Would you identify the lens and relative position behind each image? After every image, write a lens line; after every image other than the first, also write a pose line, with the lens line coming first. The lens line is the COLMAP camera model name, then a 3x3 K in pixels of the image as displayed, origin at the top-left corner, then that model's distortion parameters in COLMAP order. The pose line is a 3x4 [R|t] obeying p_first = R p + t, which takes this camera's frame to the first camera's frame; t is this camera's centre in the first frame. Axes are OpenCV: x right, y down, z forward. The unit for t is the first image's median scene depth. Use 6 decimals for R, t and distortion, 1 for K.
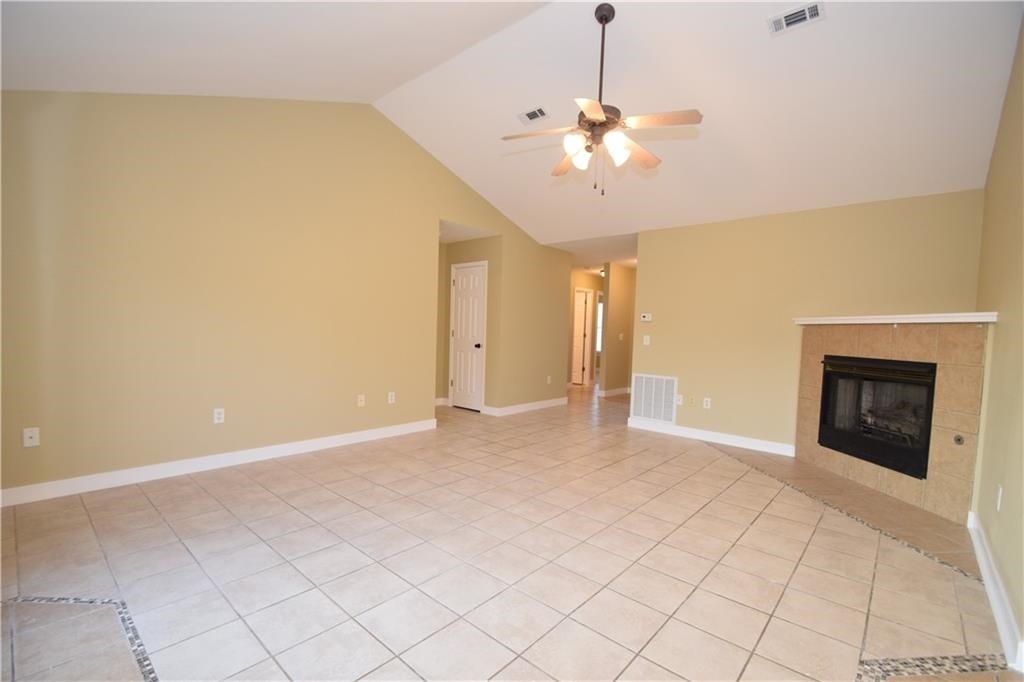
lens RADIAL K [[458.7, 0, 499.8], [0, 458.7, 352.5], [0, 0, 1]] dist [-0.006698, -0.000571]
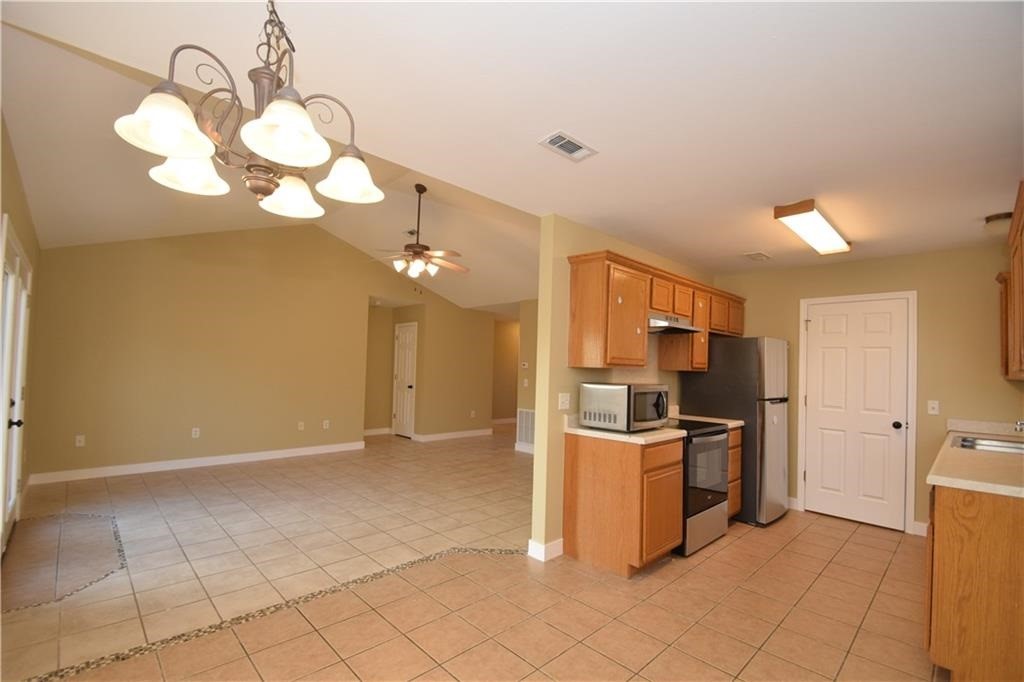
lens RADIAL K [[458.7, 0, 499.8], [0, 458.7, 352.5], [0, 0, 1]] dist [-0.006698, -0.000571]
pose [[0.997247, -0.004421, -0.074023, 0.343155], [-0.001963, 0.996298, -0.085950, -0.000432], [0.074129, 0.085859, 0.993546, -0.313248]]
